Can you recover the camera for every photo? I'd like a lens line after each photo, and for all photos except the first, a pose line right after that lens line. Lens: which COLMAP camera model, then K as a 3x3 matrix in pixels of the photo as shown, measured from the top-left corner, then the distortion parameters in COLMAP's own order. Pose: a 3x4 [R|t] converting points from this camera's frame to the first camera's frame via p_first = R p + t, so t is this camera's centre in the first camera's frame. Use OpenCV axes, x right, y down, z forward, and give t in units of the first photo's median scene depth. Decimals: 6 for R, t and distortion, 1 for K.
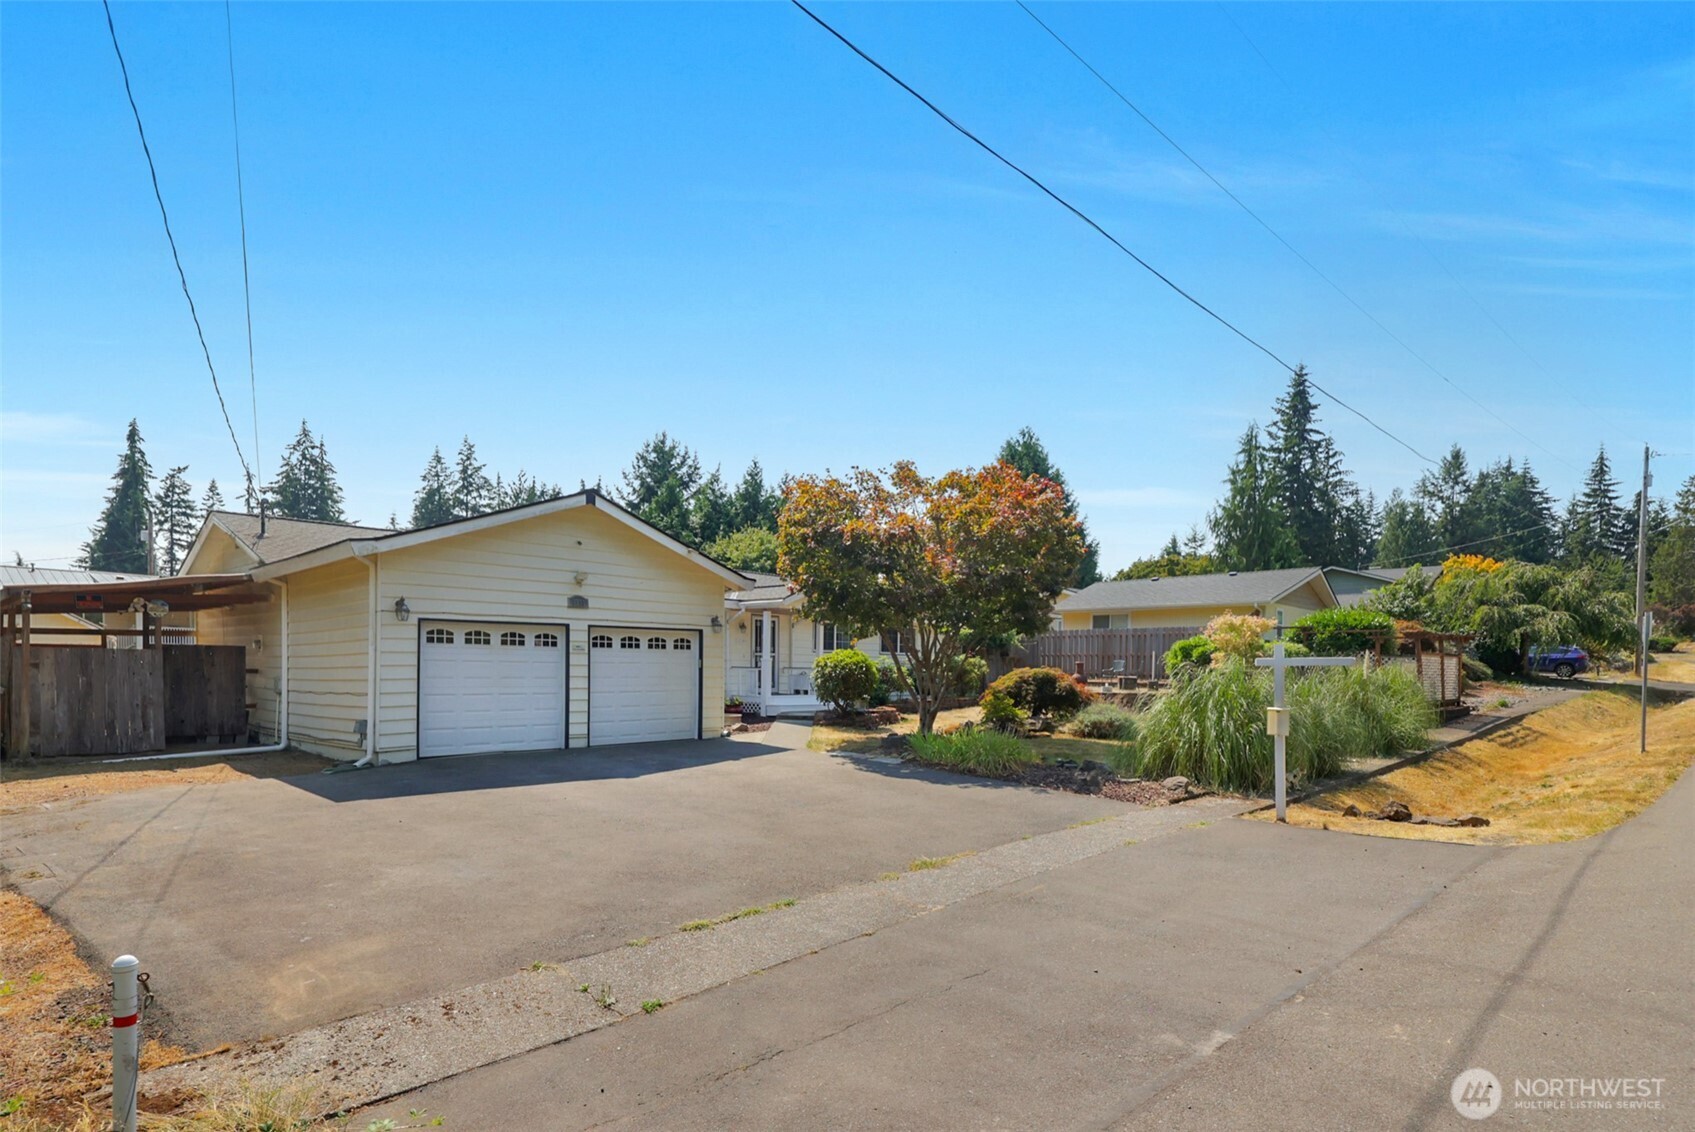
lens RADIAL K [[889.4, 0, 848.7], [0, 889.4, 685.1], [0, 0, 1]] dist [0.000934, -0.000029]
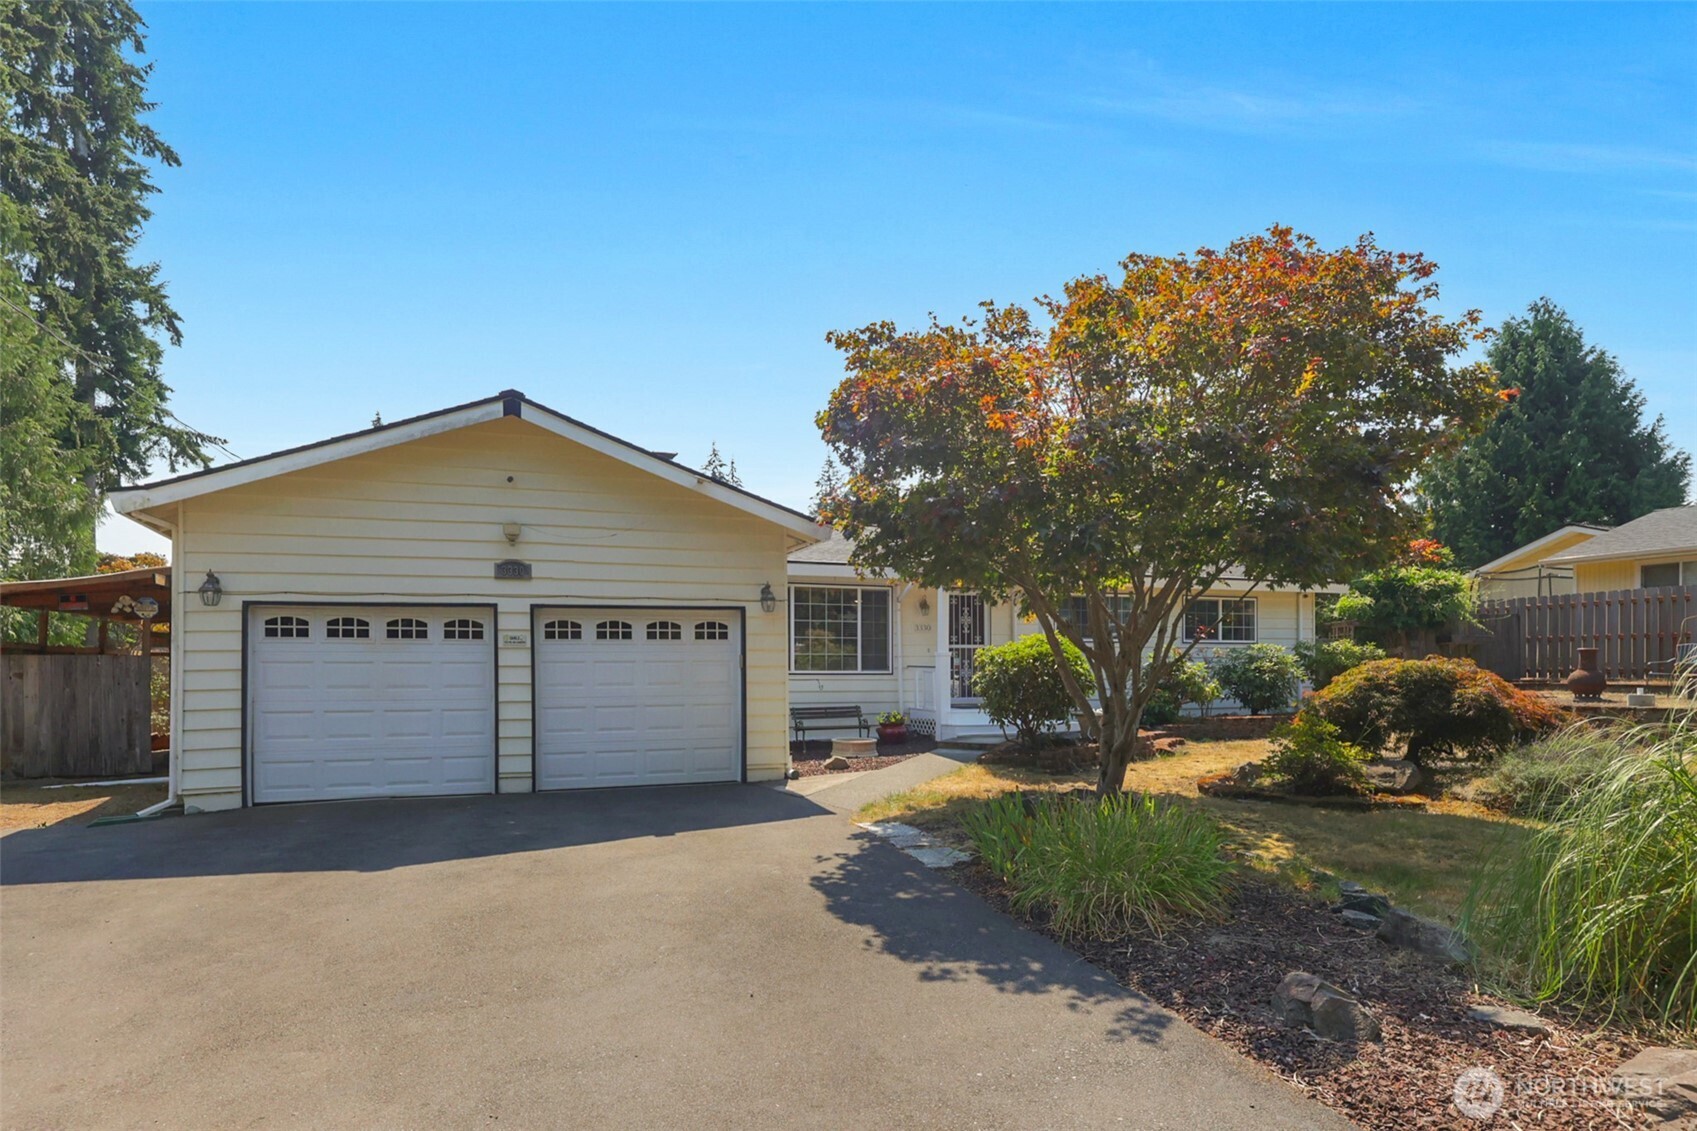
lens RADIAL K [[917.4, 0, 847.8], [0, 917.4, 670.9], [0, 0, 1]] dist [-0.000120, 0.000655]
pose [[0.877820, -0.011847, -0.478844, 0.196330], [0.003312, 0.999820, -0.018666, -0.004887], [0.478979, 0.014799, 0.877701, 0.444685]]
